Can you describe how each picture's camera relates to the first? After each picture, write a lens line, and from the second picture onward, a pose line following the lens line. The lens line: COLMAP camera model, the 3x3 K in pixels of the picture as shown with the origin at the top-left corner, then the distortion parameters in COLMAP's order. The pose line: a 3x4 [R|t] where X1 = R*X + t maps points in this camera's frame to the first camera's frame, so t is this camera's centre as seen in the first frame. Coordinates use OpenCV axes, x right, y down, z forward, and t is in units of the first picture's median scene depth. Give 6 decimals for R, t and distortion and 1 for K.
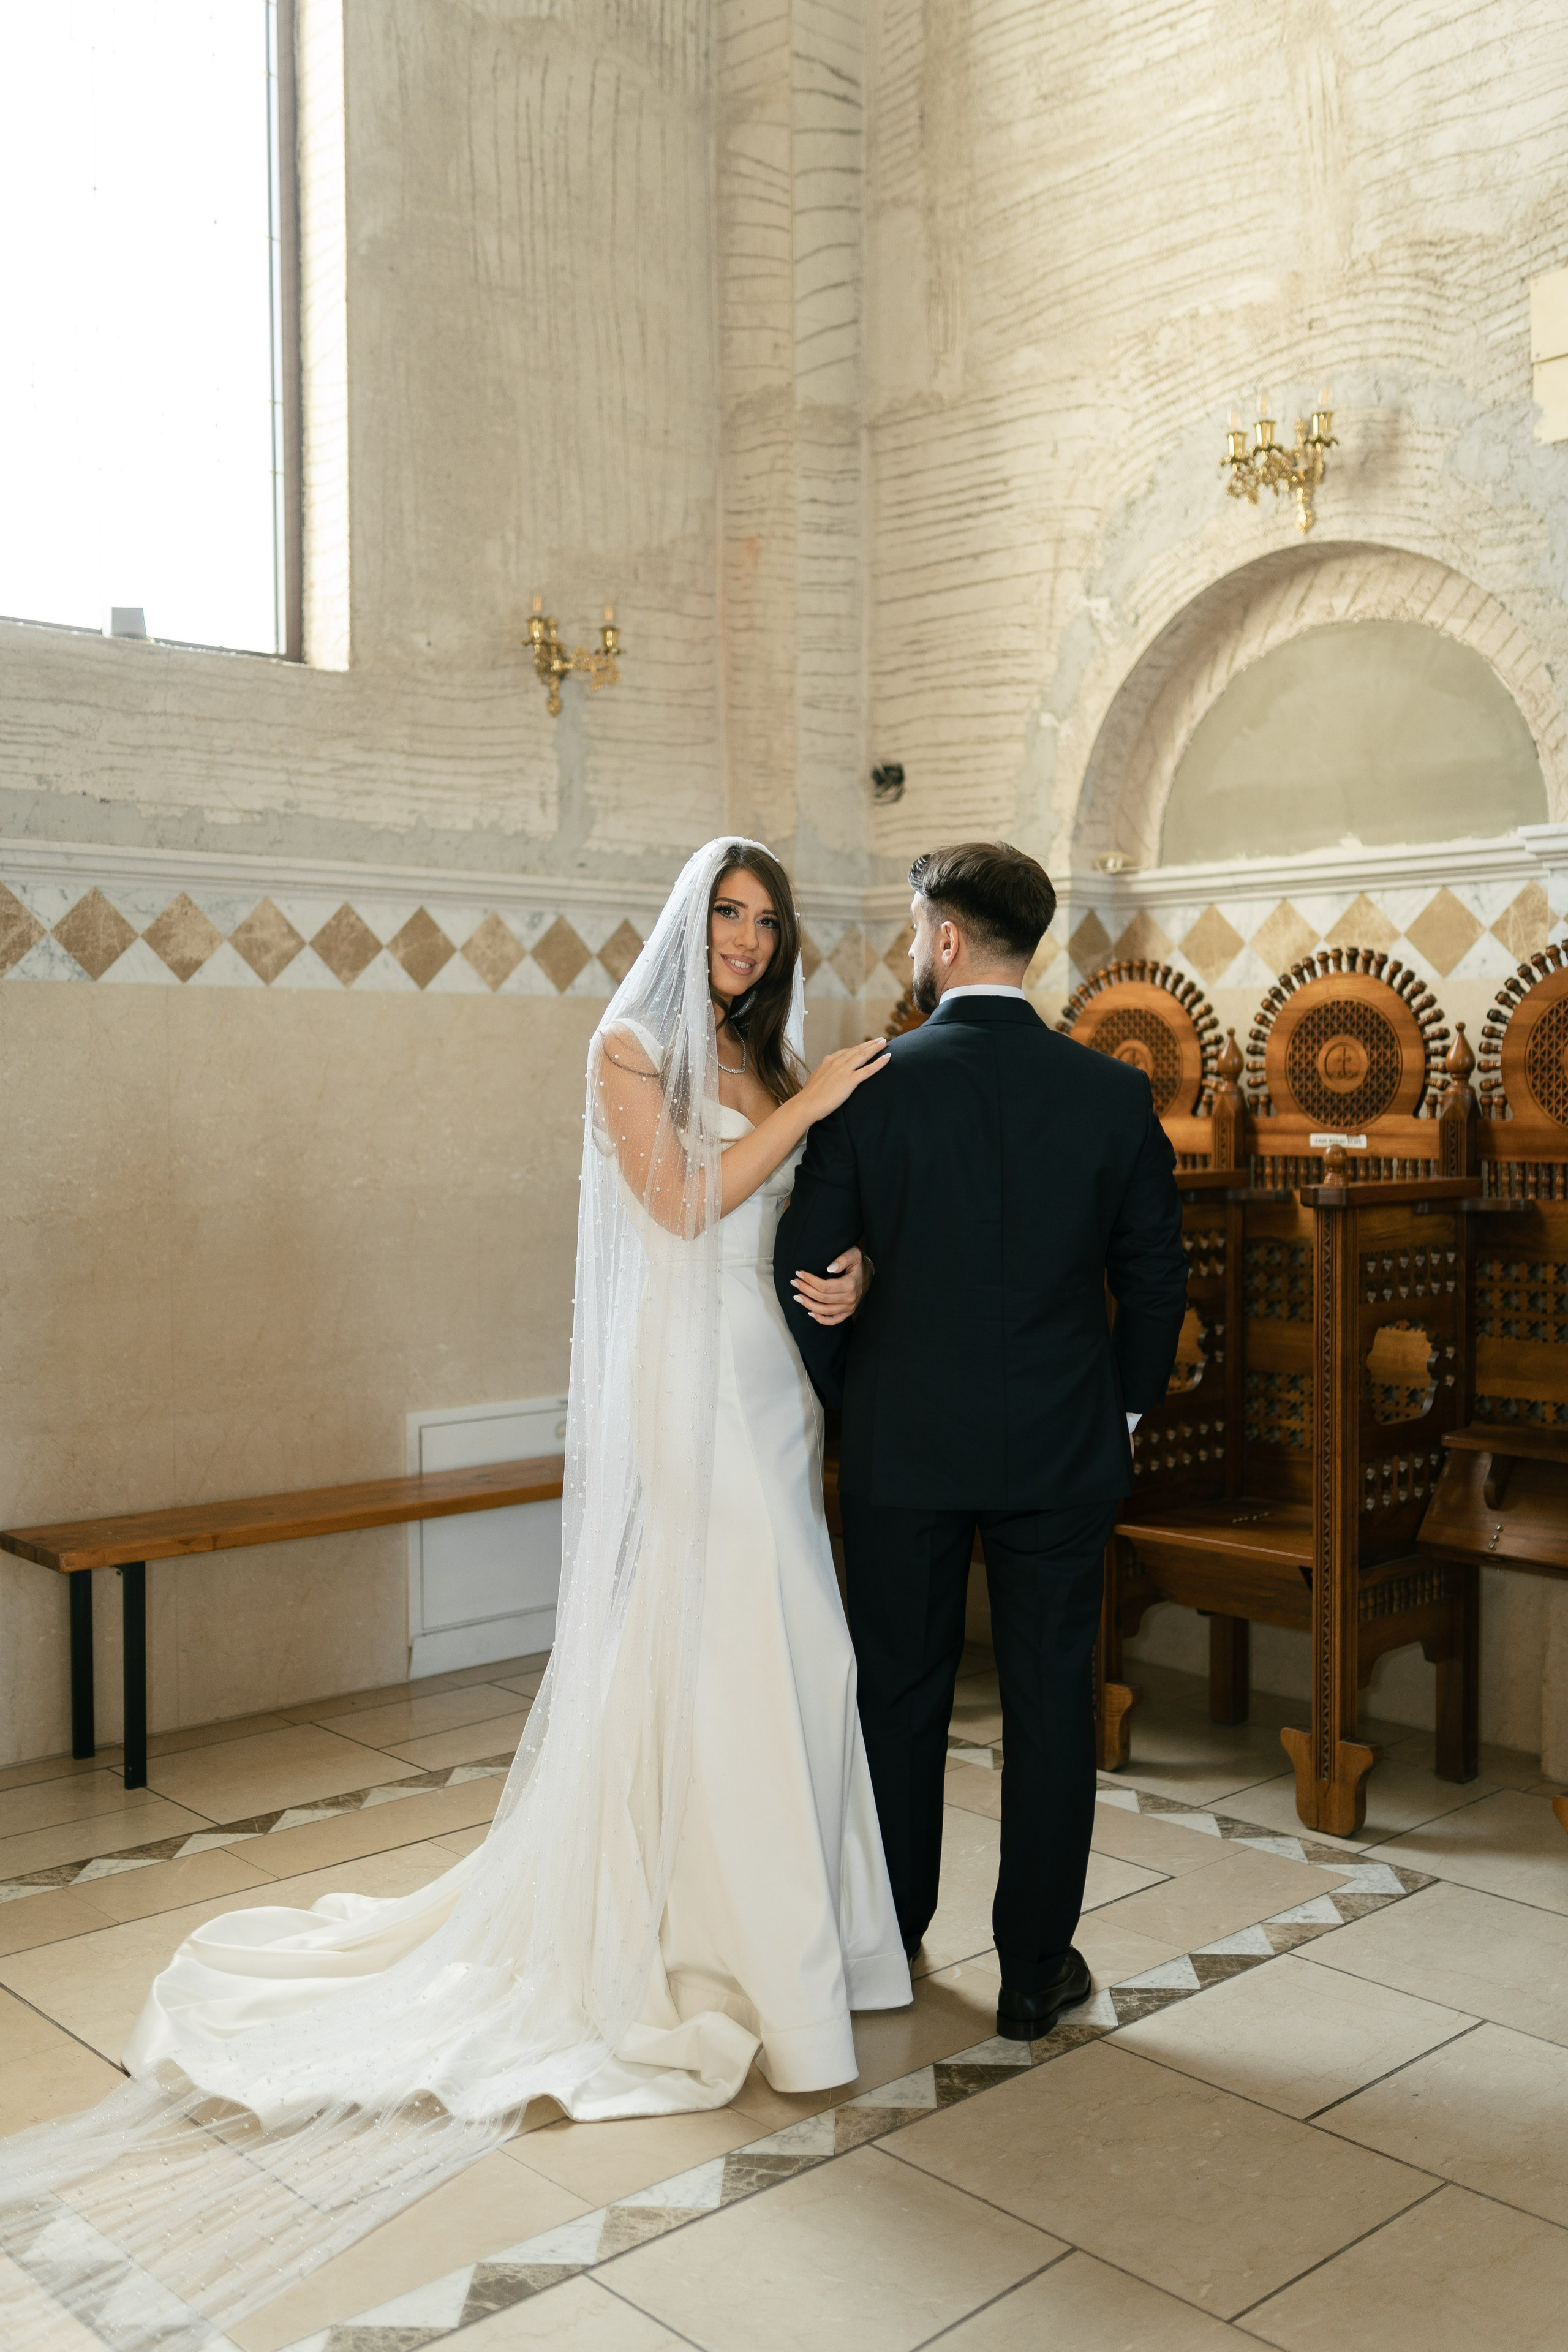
lens RADIAL K [[2222.1, 0, 770.5], [0, 2222.1, 1174.6], [0, 0, 1]] dist [0.001107, 0.000000]
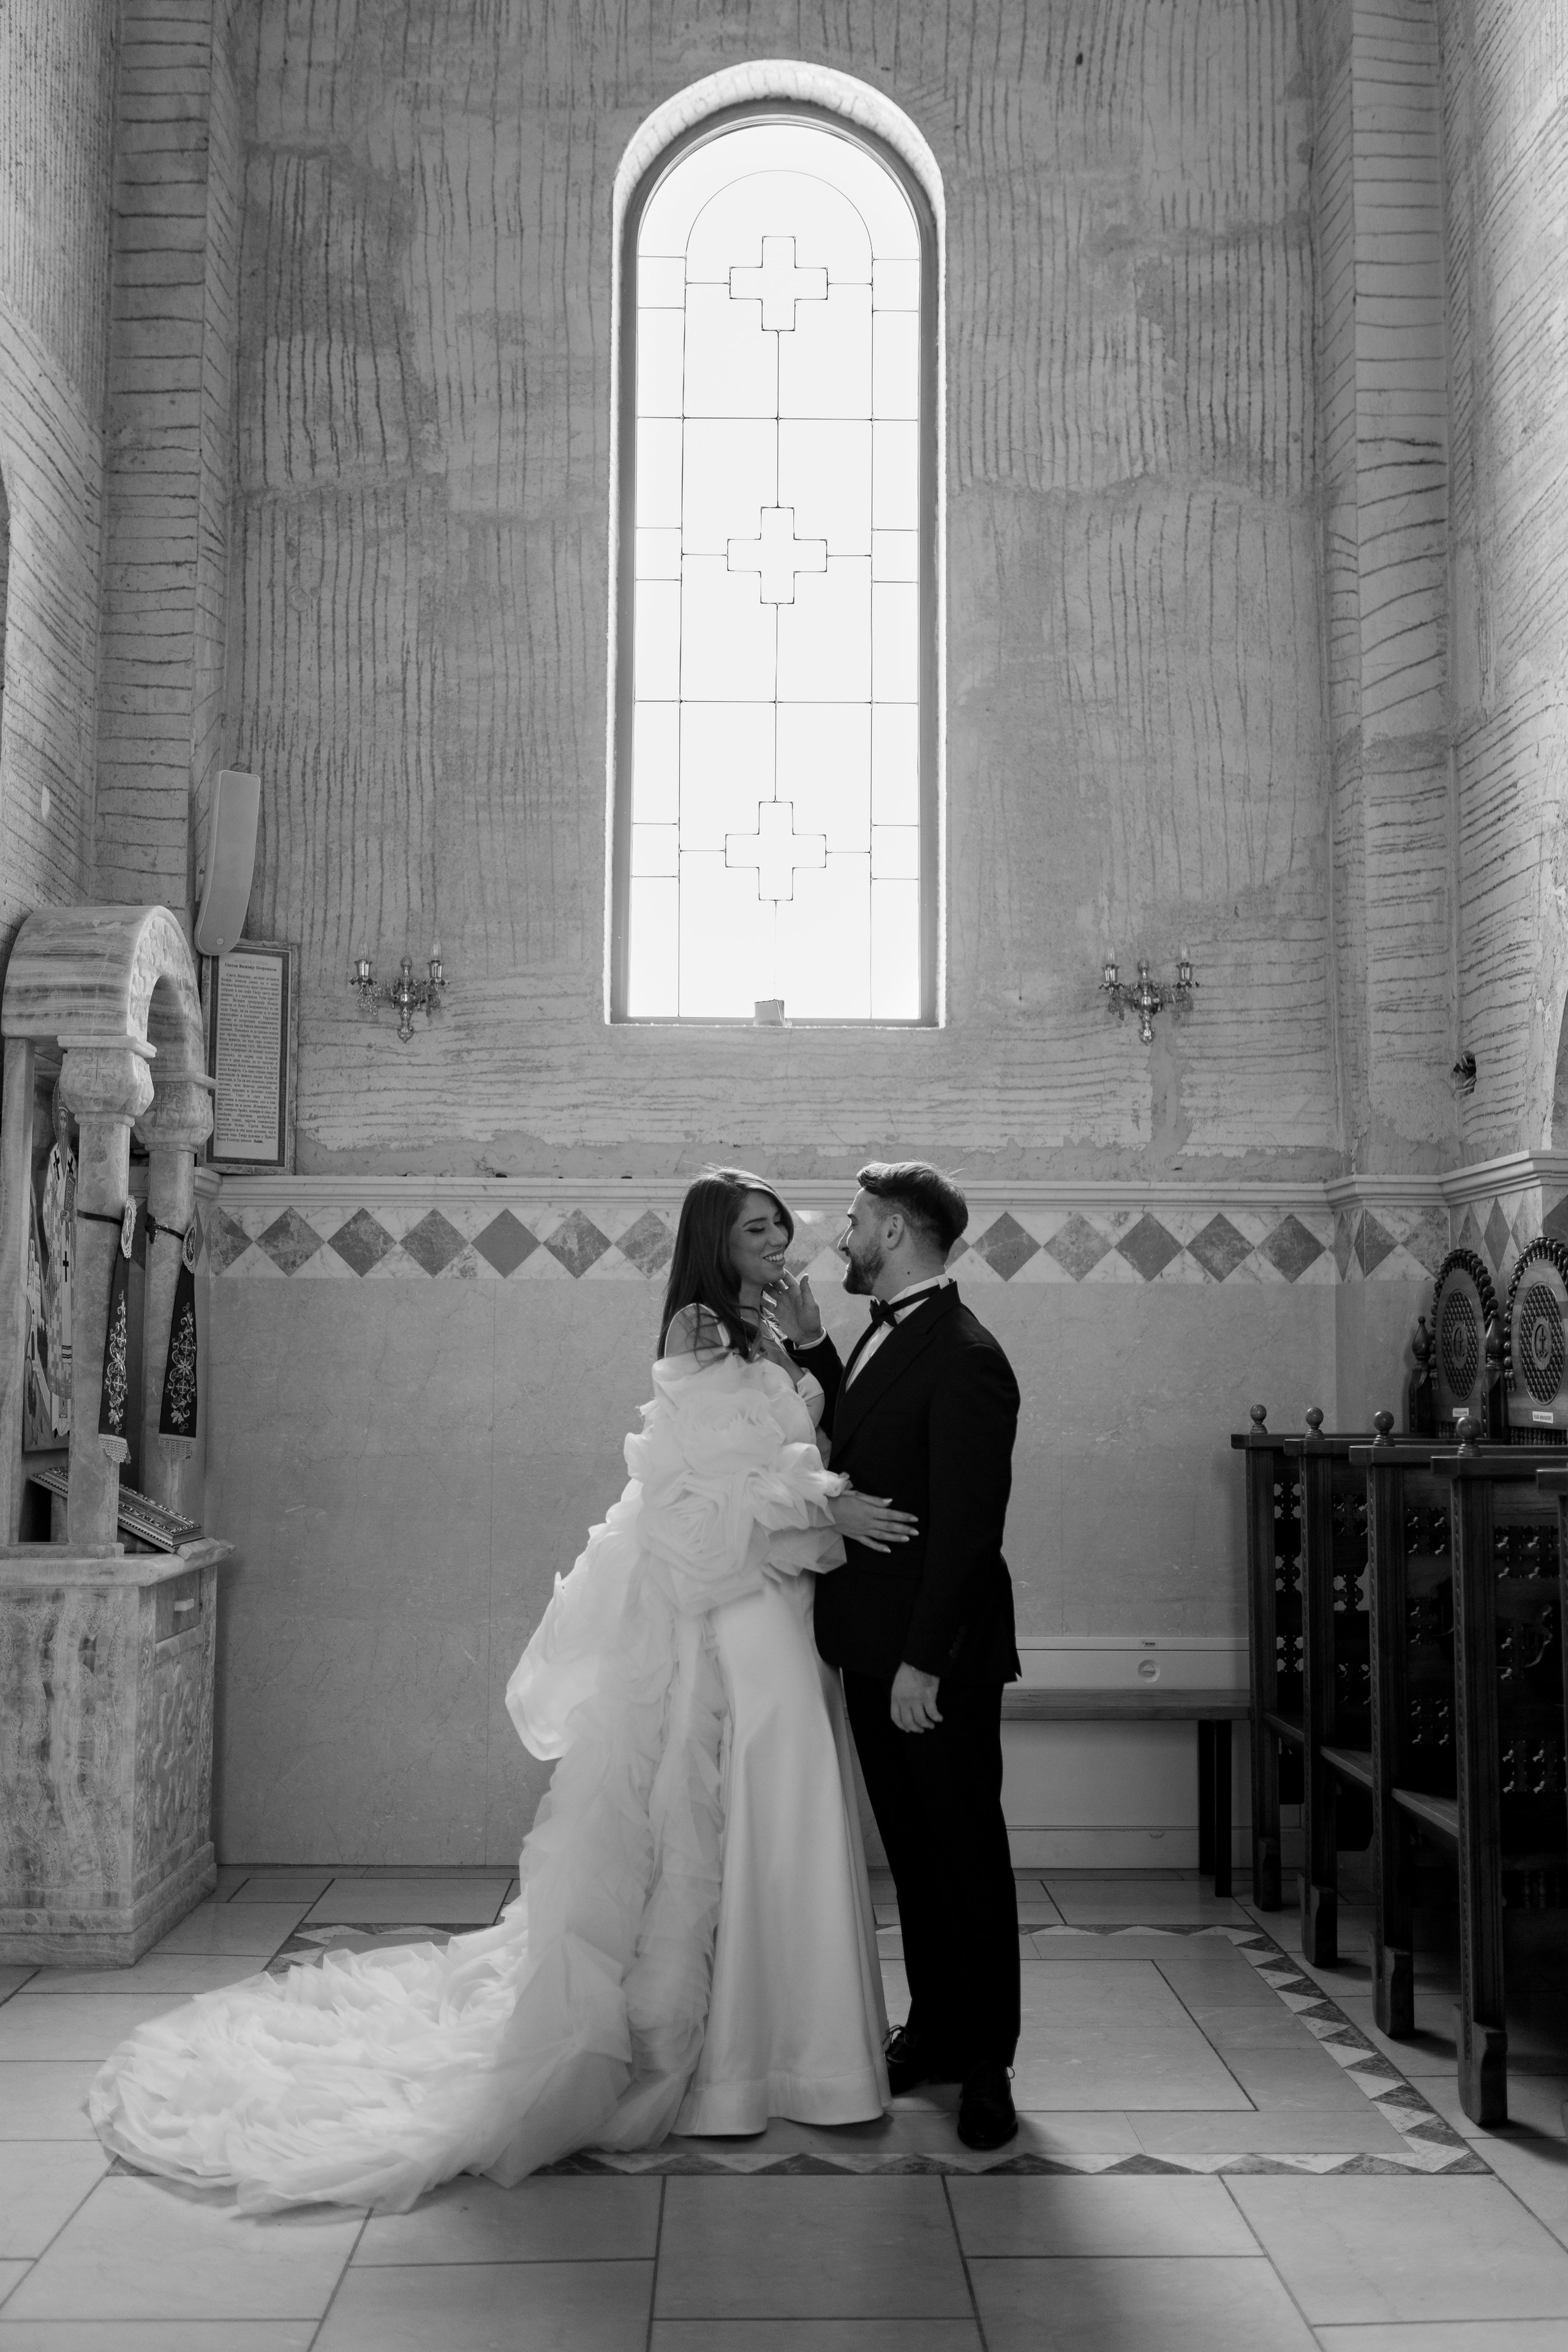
lens RADIAL K [[2222.1, 0, 775.8], [0, 2222.1, 1181.3], [0, 0, 1]] dist [0.001107, 0.000000]
pose [[0.749964, -0.049039, -0.659658, 0.530599], [-0.035905, 0.992760, -0.114622, 0.005953], [0.660503, 0.109647, 0.742774, 0.014177]]
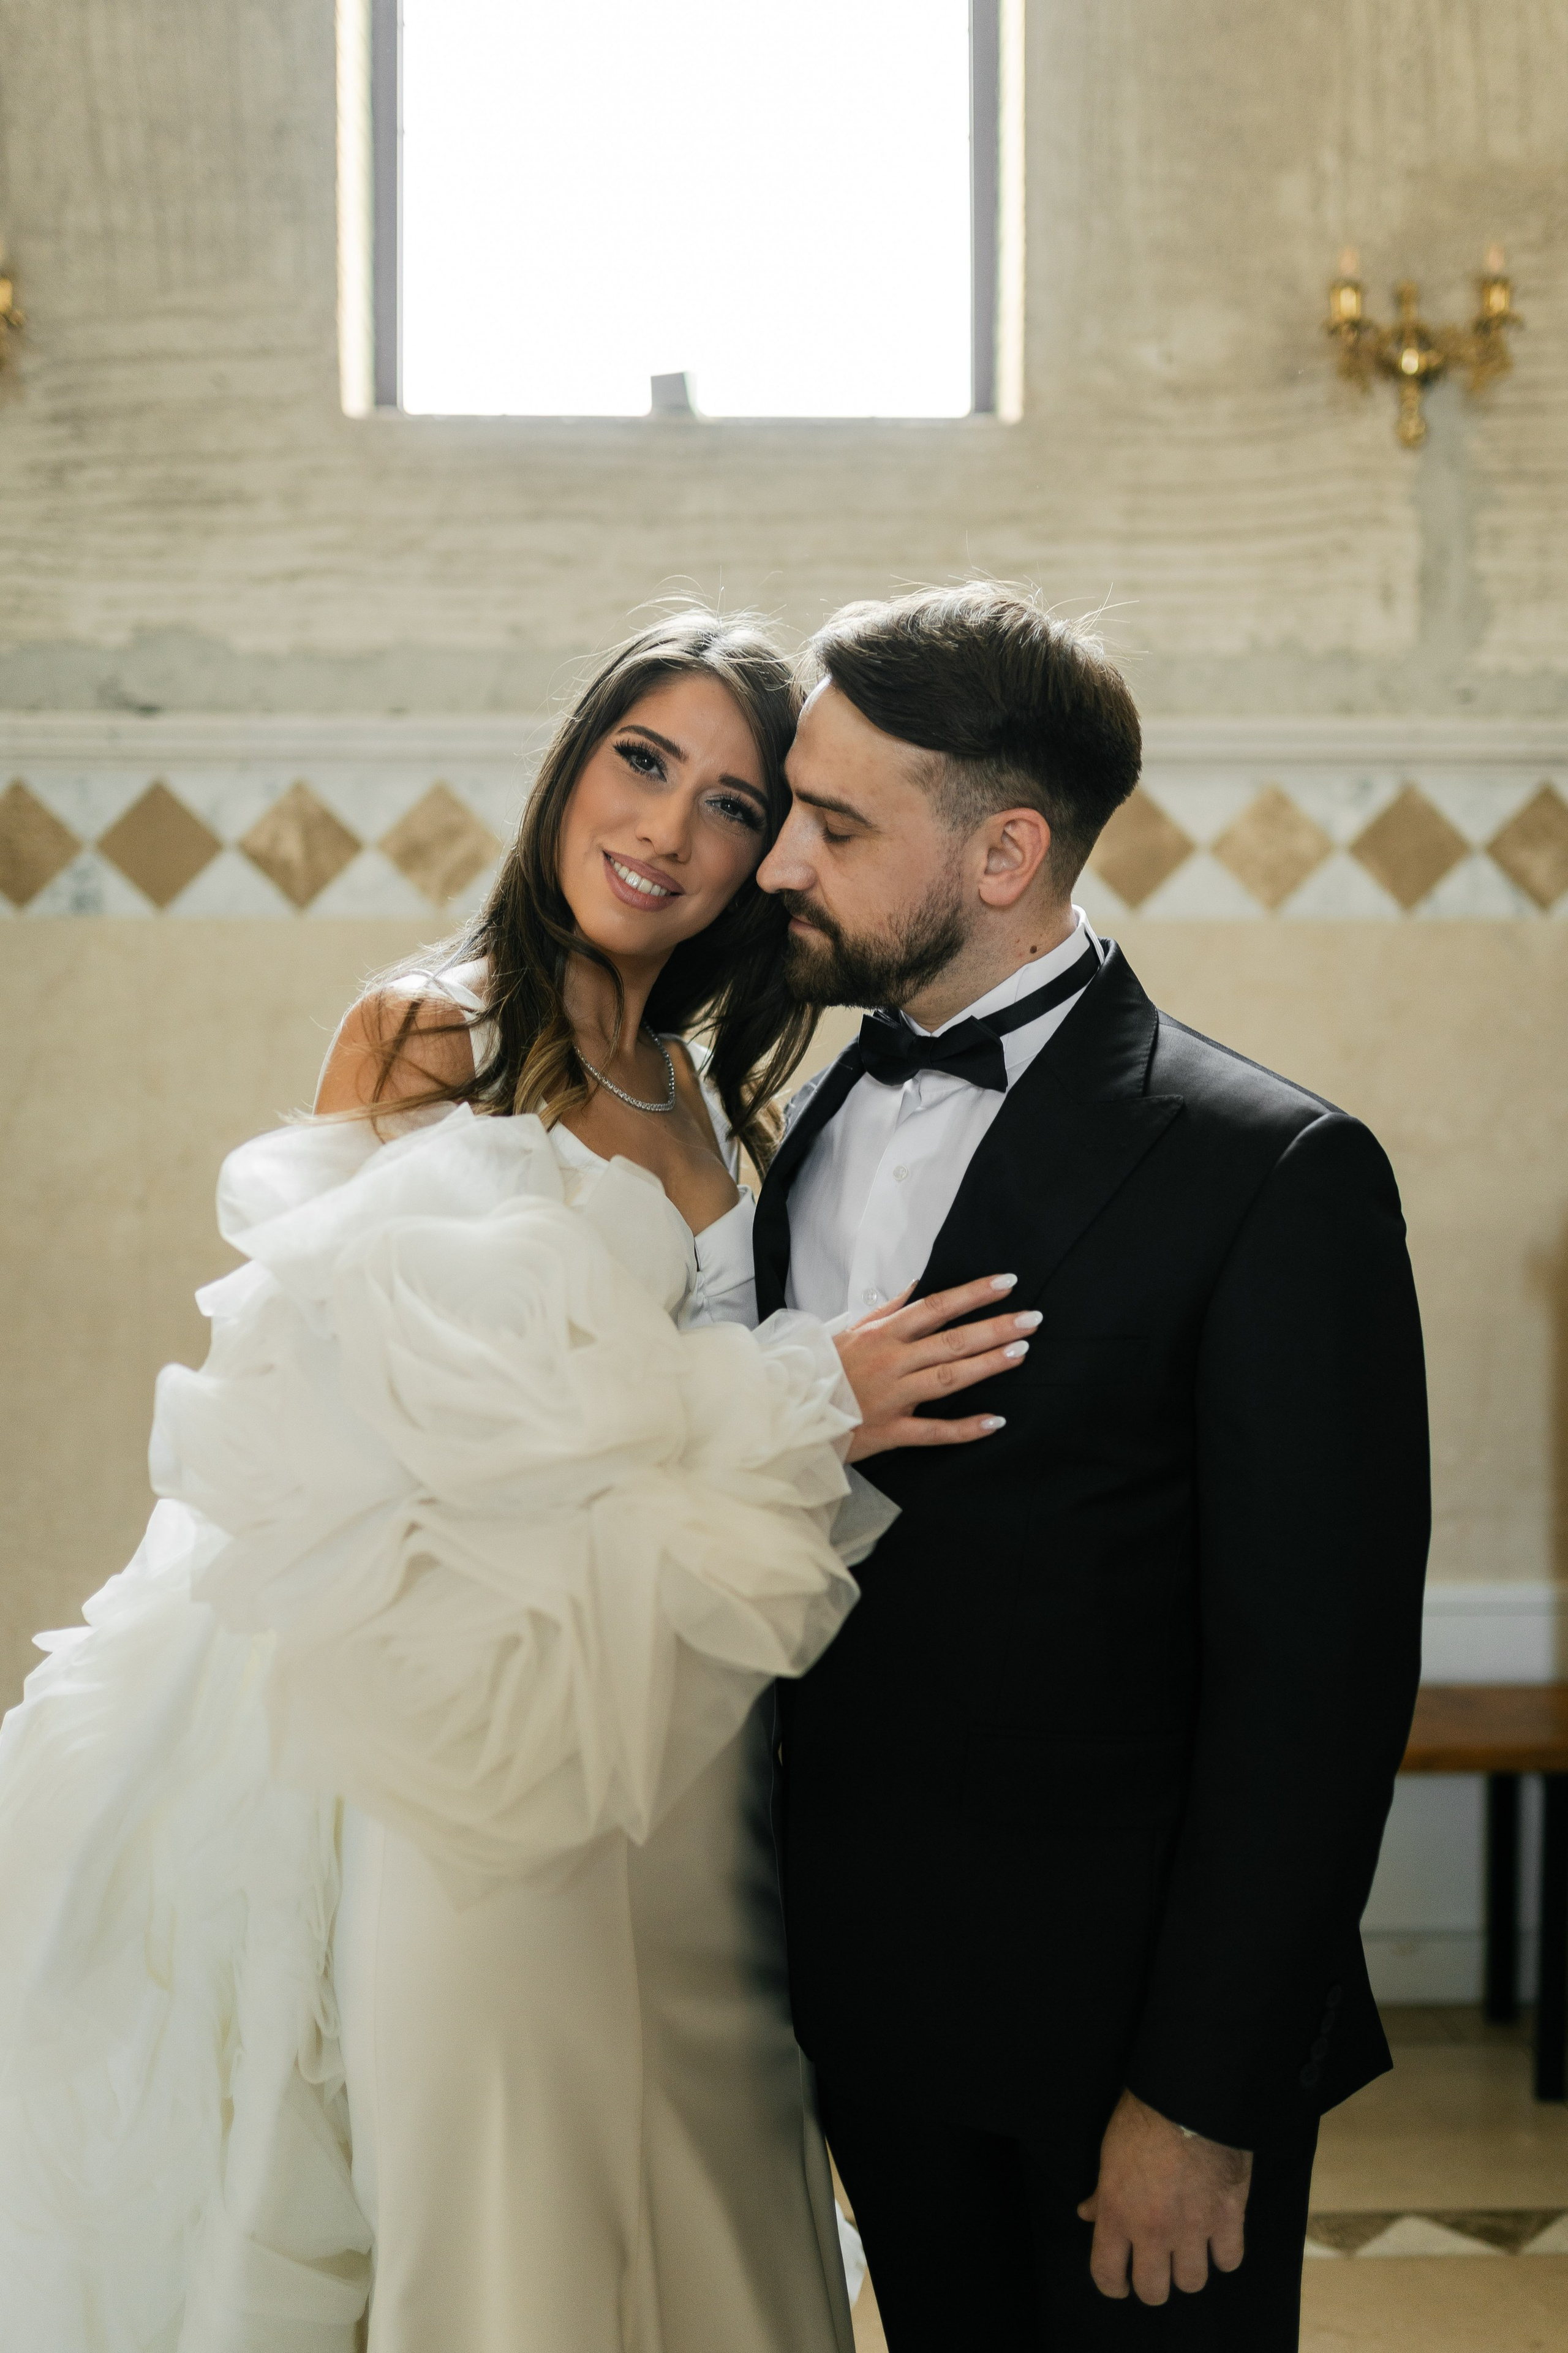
lens RADIAL K [[2222.9, 0, 800.2], [0, 2222.9, 1114.2], [0, 0, 1]] dist [0.001107, 0.000000]
pose [[0.761809, 0.030412, -0.647088, 0.172579], [-0.029069, 0.999496, 0.012751, -0.031067], [0.647150, 0.009097, 0.762309, 0.447683]]
